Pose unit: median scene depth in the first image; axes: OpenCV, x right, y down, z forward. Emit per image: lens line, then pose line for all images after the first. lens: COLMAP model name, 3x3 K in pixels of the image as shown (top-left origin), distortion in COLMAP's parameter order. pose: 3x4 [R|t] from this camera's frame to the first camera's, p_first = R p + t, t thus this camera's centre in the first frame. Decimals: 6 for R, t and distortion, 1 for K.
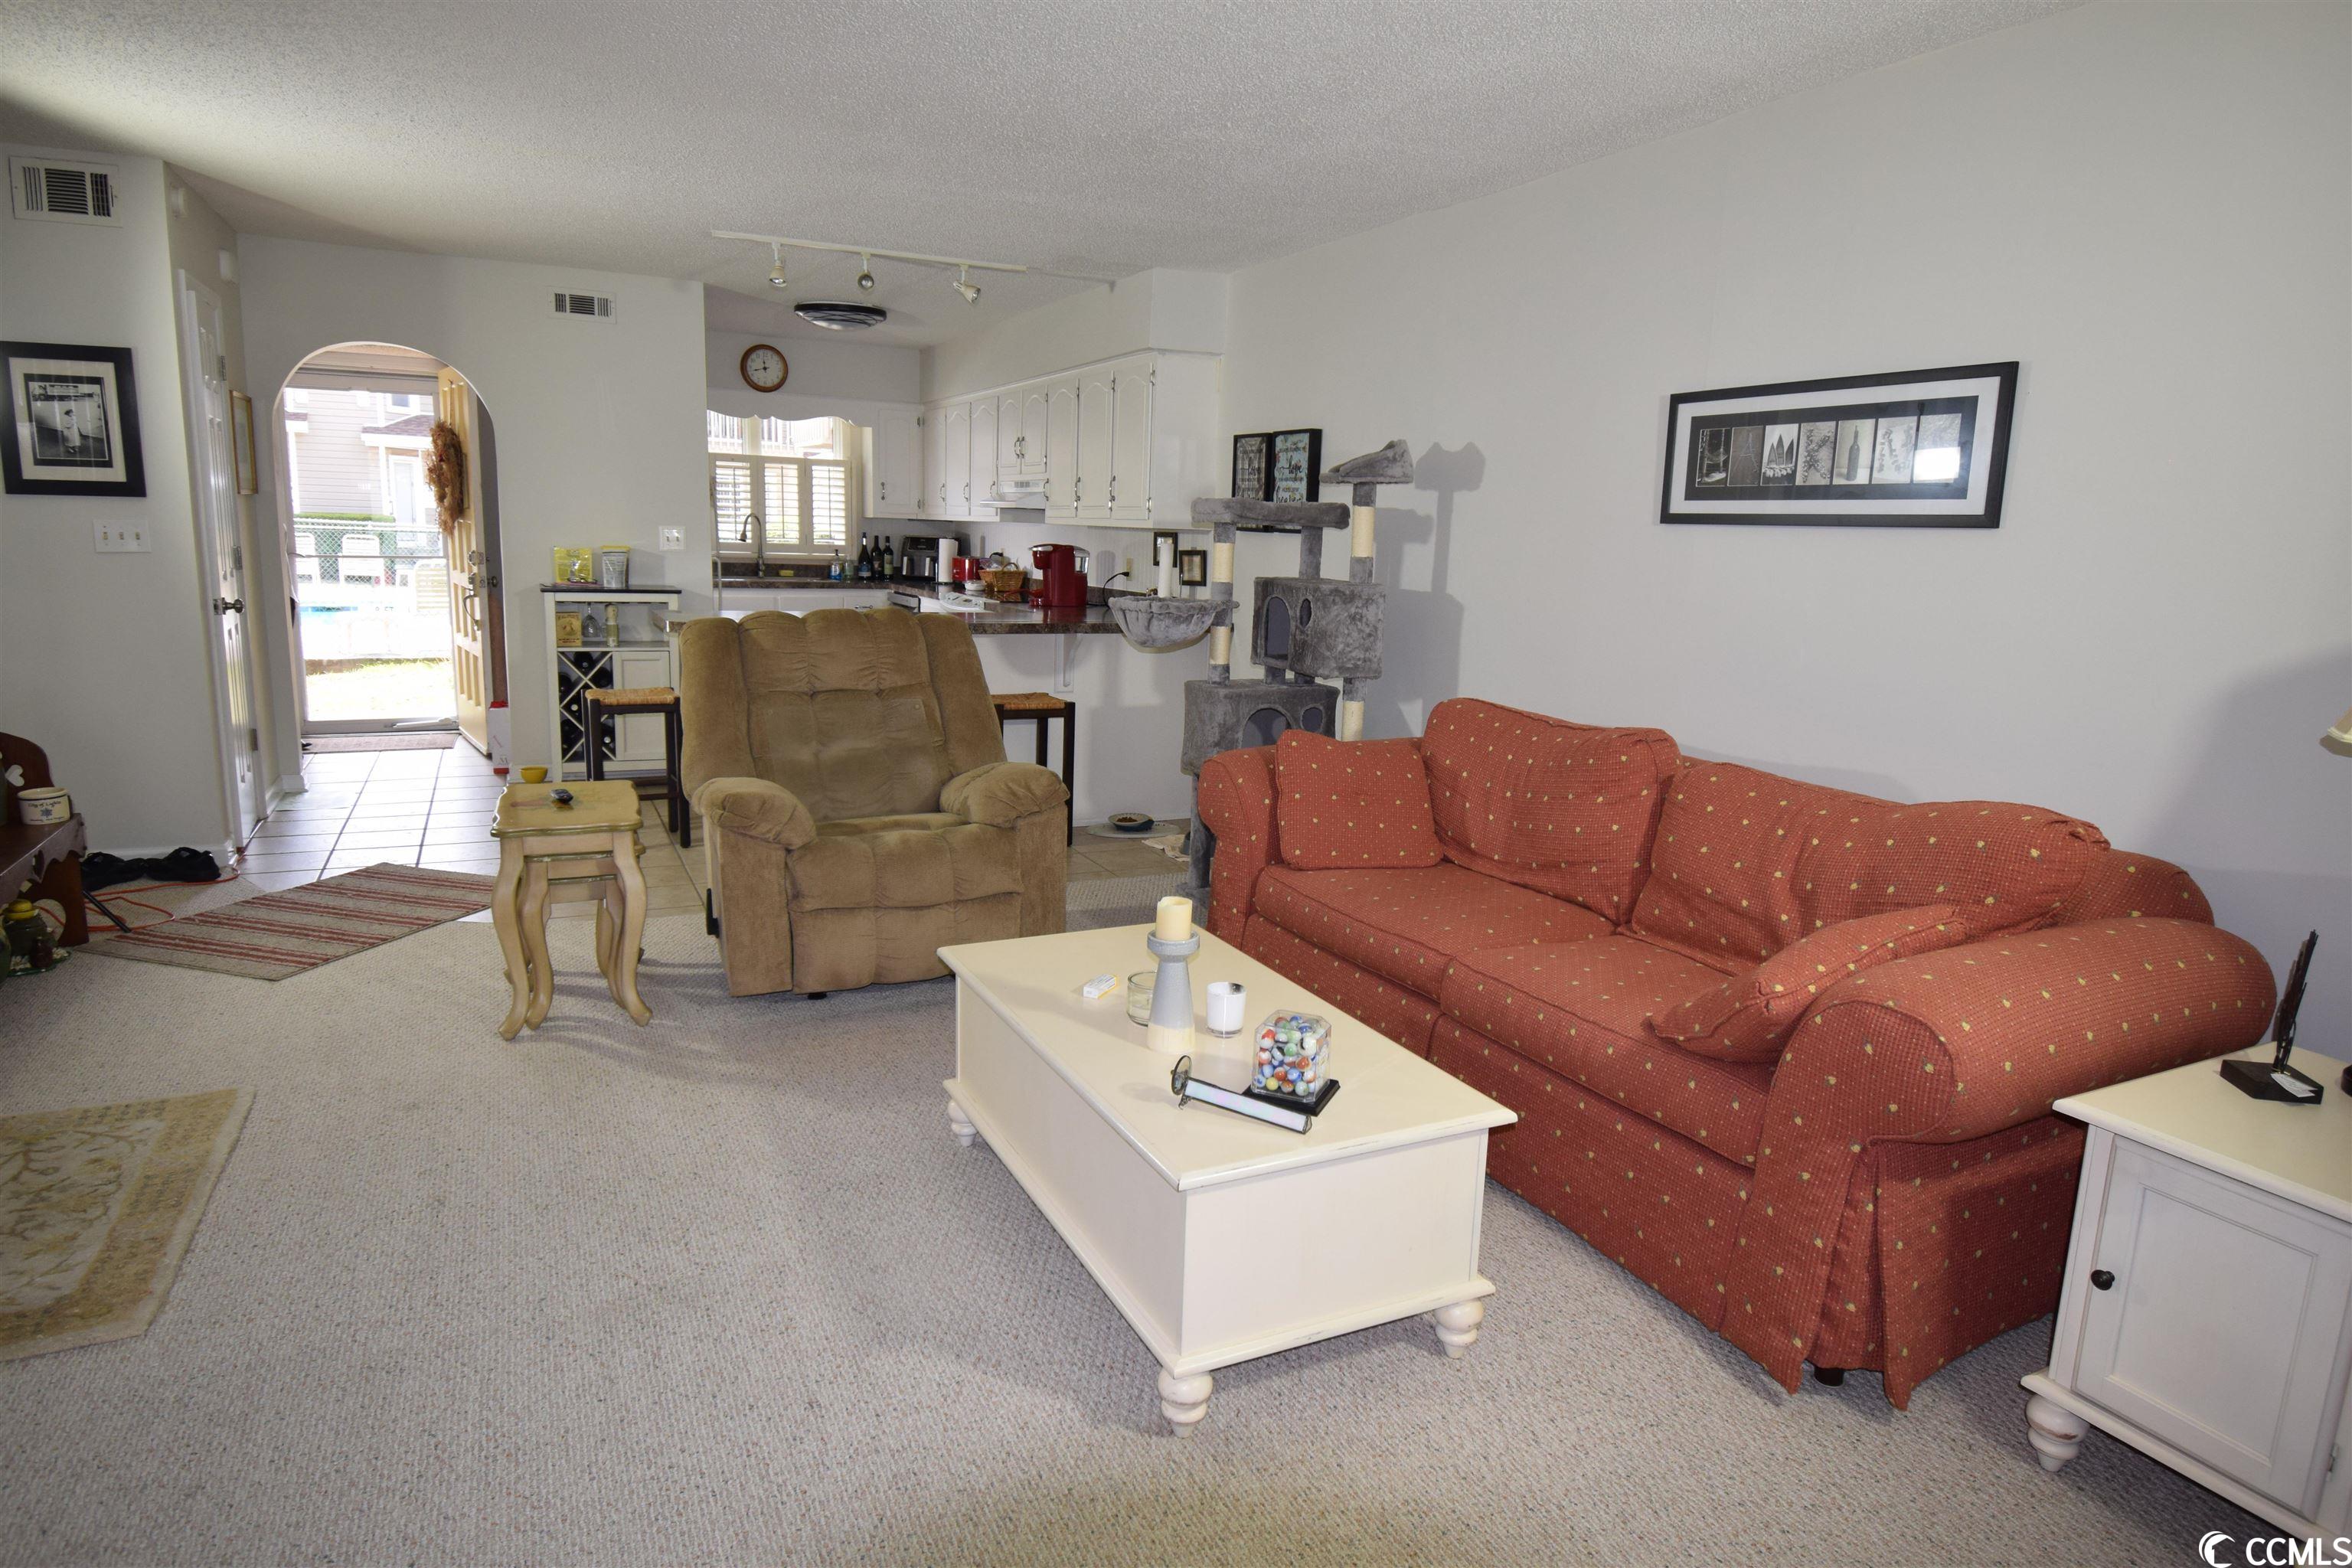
lens RADIAL K [[1351.8, 0, 1182.2], [0, 1351.8, 783.7], [0, 0, 1]] dist [-0.007338, -0.008986]
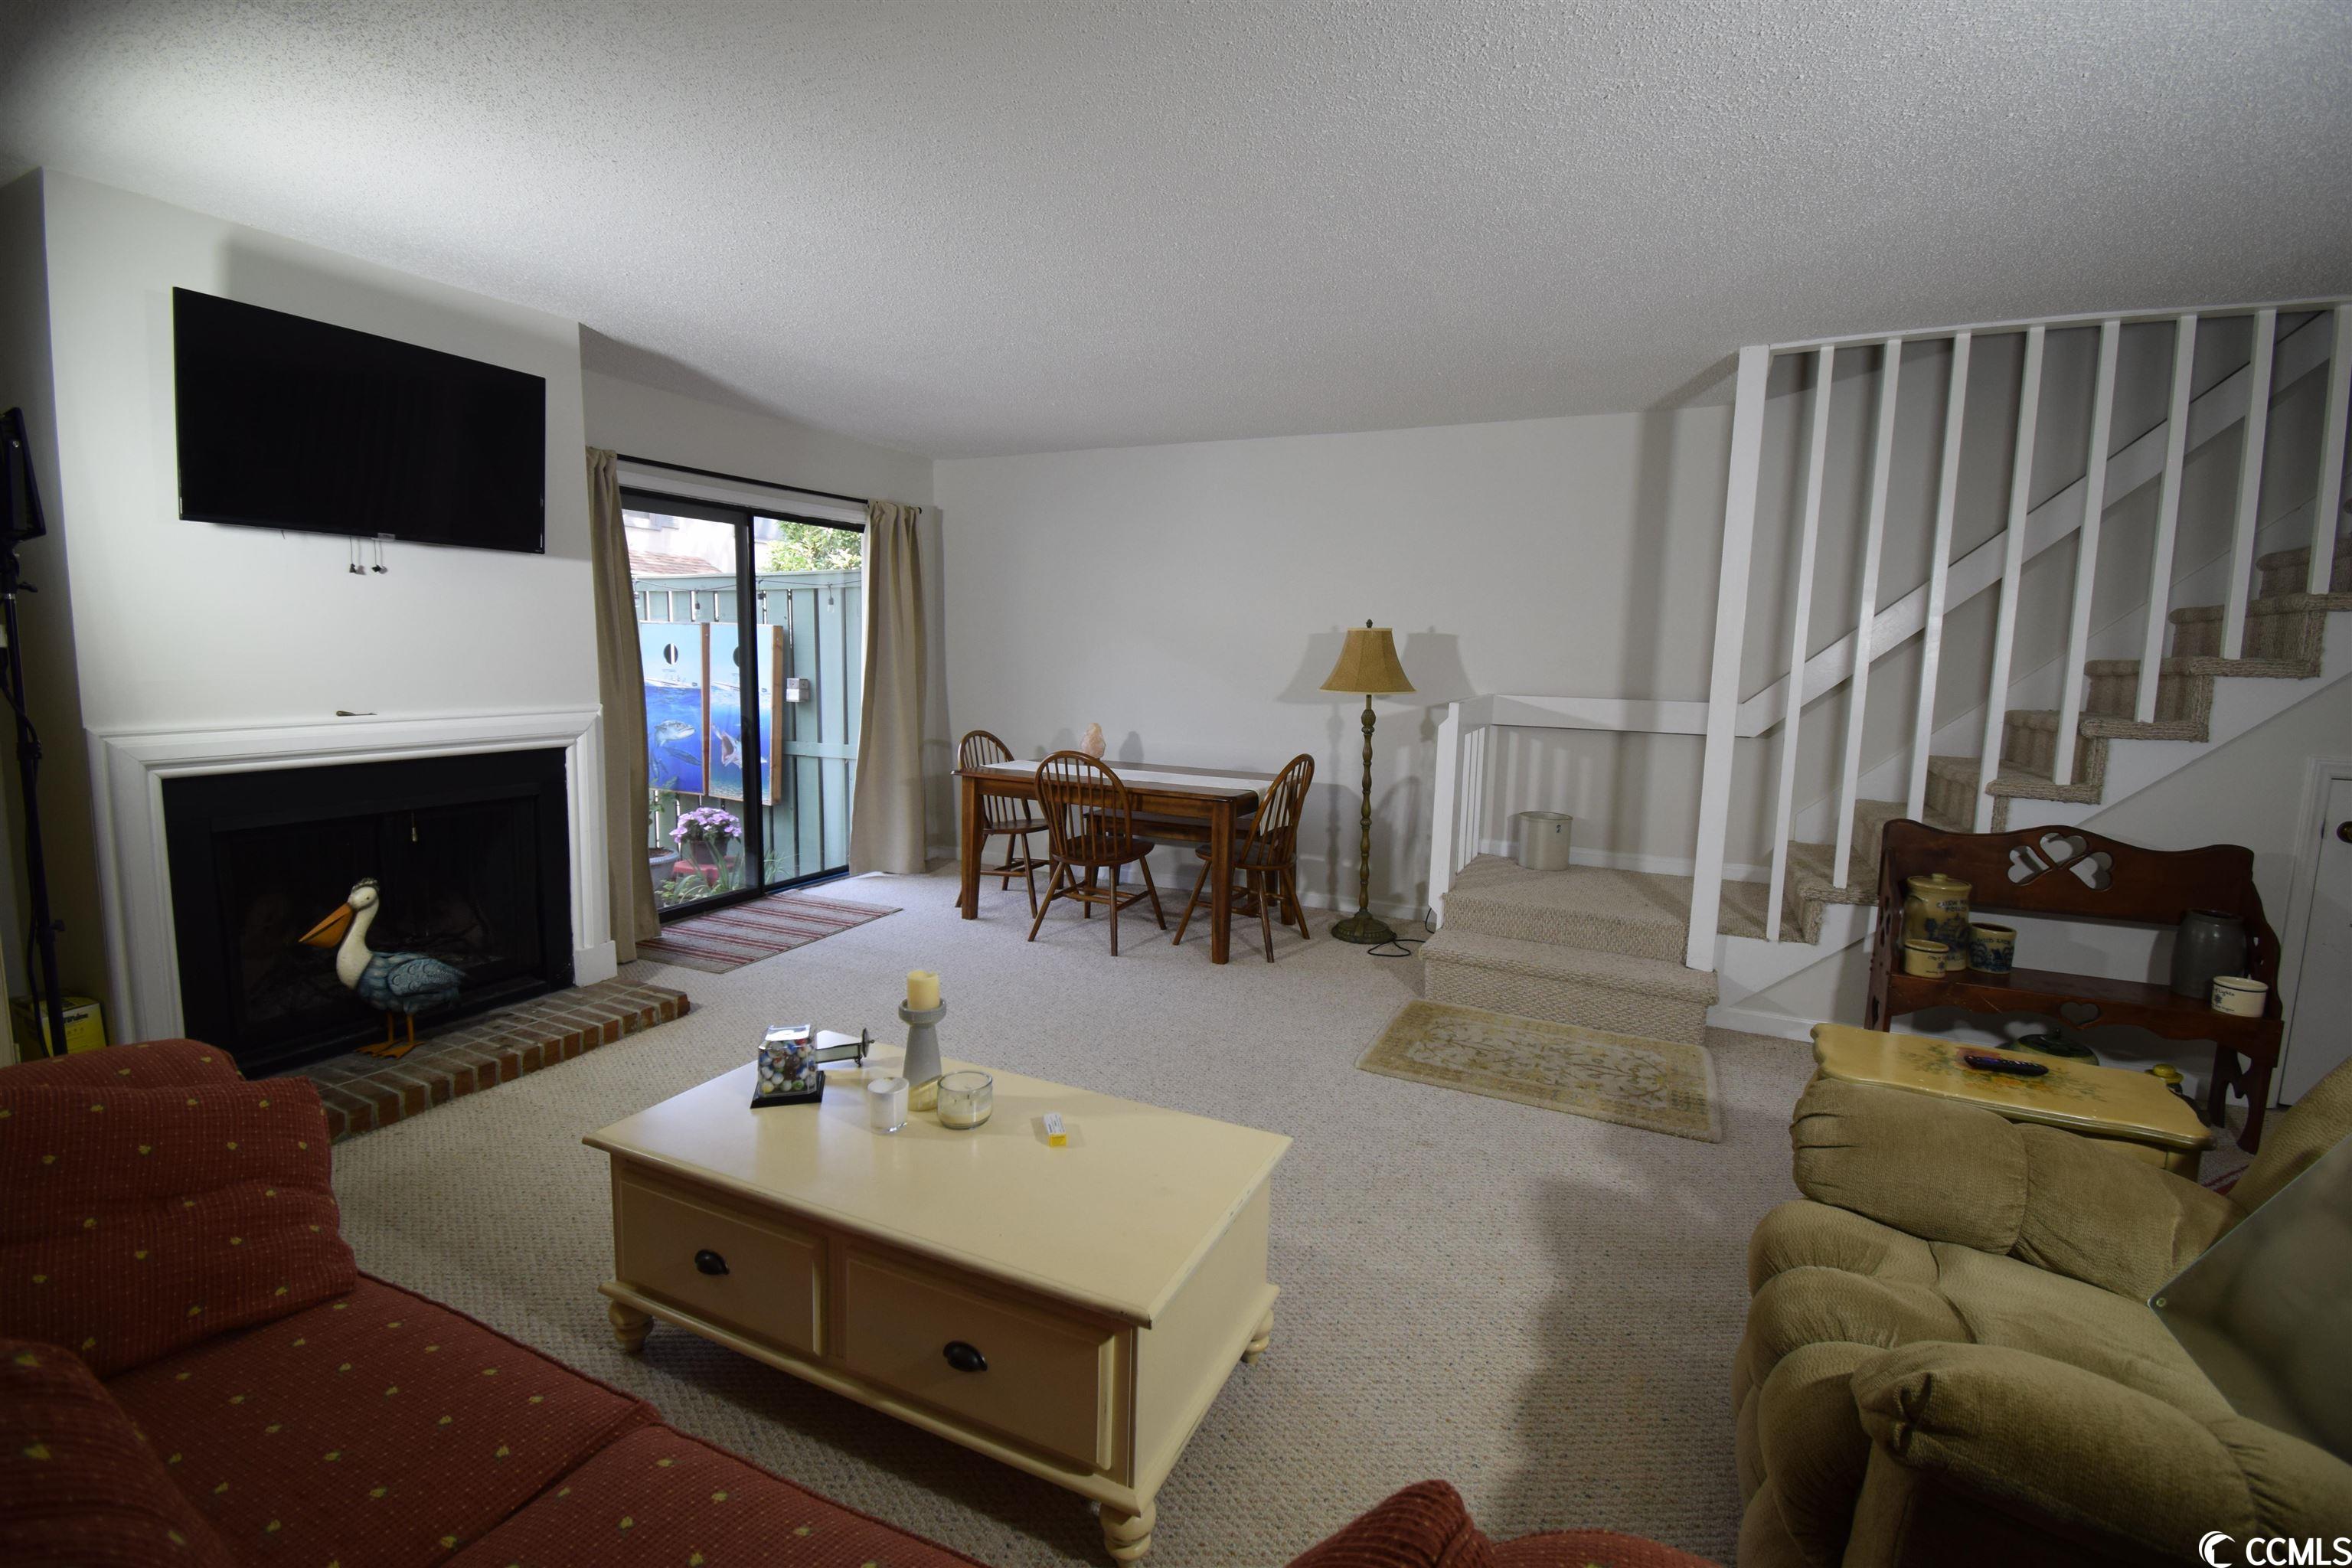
lens RADIAL K [[1034.8, 0, 1179.3], [0, 1034.8, 773.6], [0, 0, 1]] dist [0.014720, -0.021805]
pose [[-0.779274, 0.023144, -0.626256, 0.180477], [-0.164667, 0.956641, 0.240254, -0.155706], [0.604663, 0.290347, -0.741674, 0.845071]]
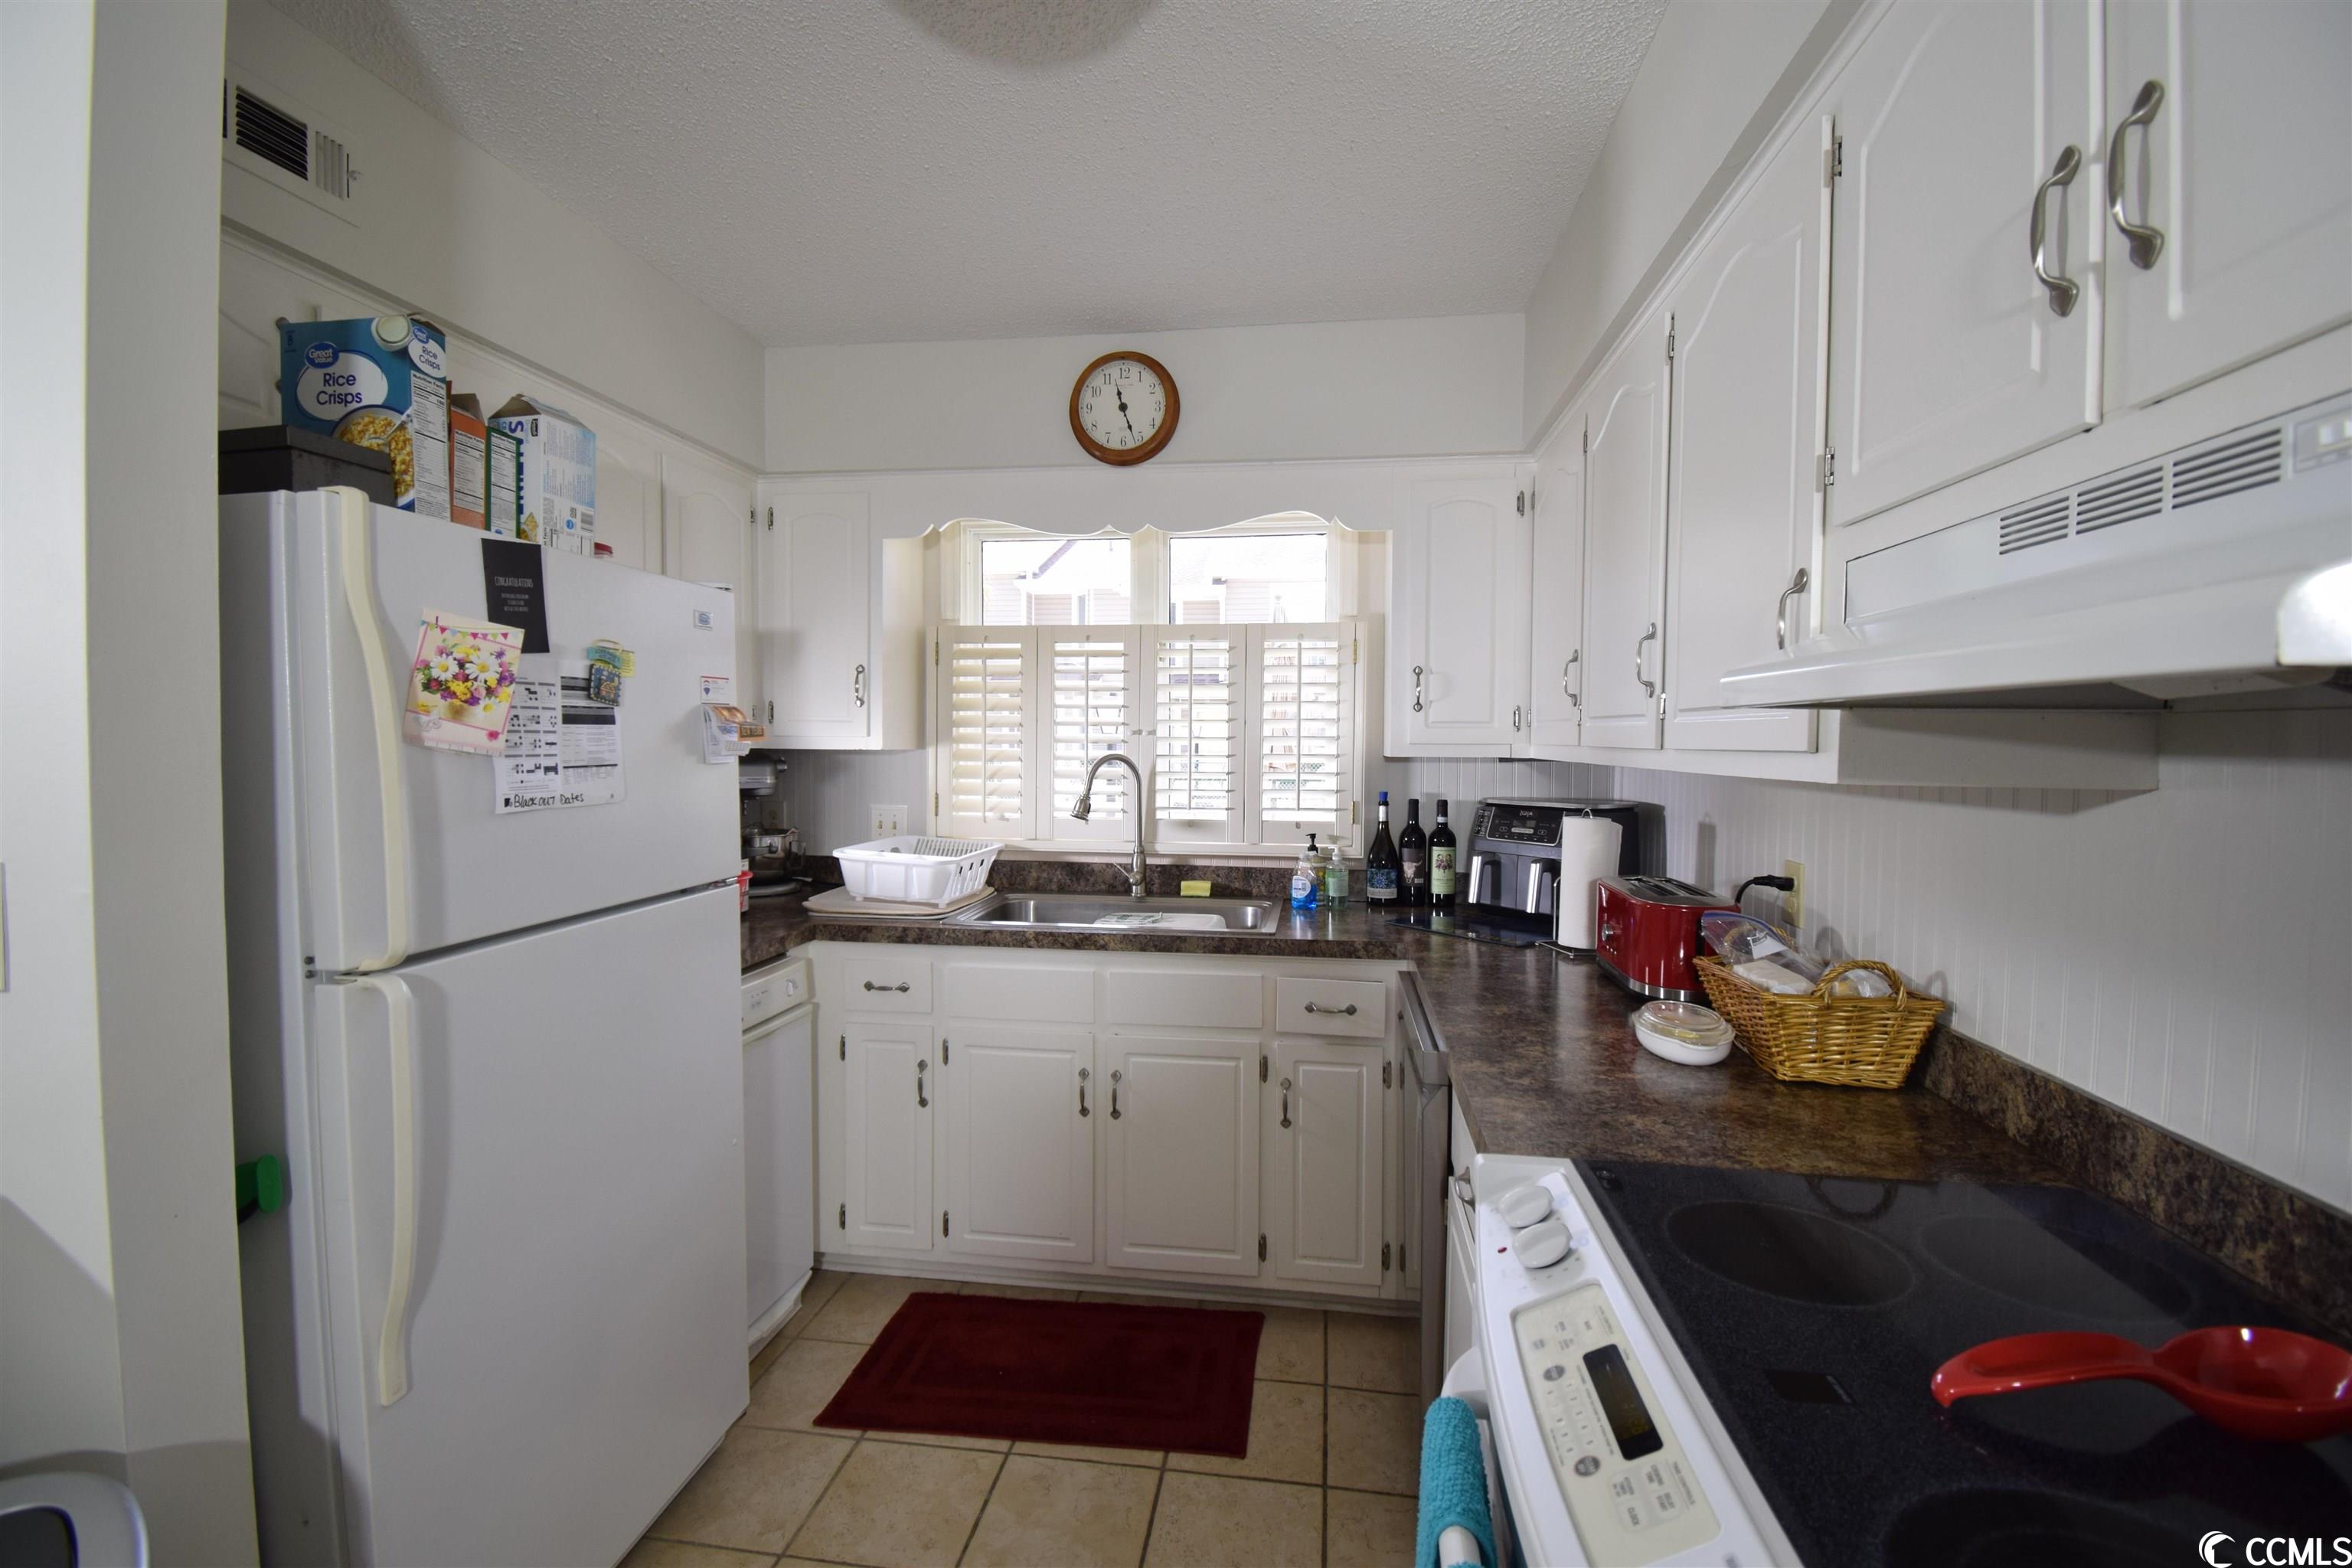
lens RADIAL K [[1034.8, 0, 1172.9], [0, 1034.8, 773.4], [0, 0, 1]] dist [0.014720, -0.021805]
pose [[0.823044, -0.008821, -0.567909, -0.214641], [-0.084809, 0.986761, -0.138237, -0.280516], [0.561610, 0.161939, 0.811400, 1.392429]]
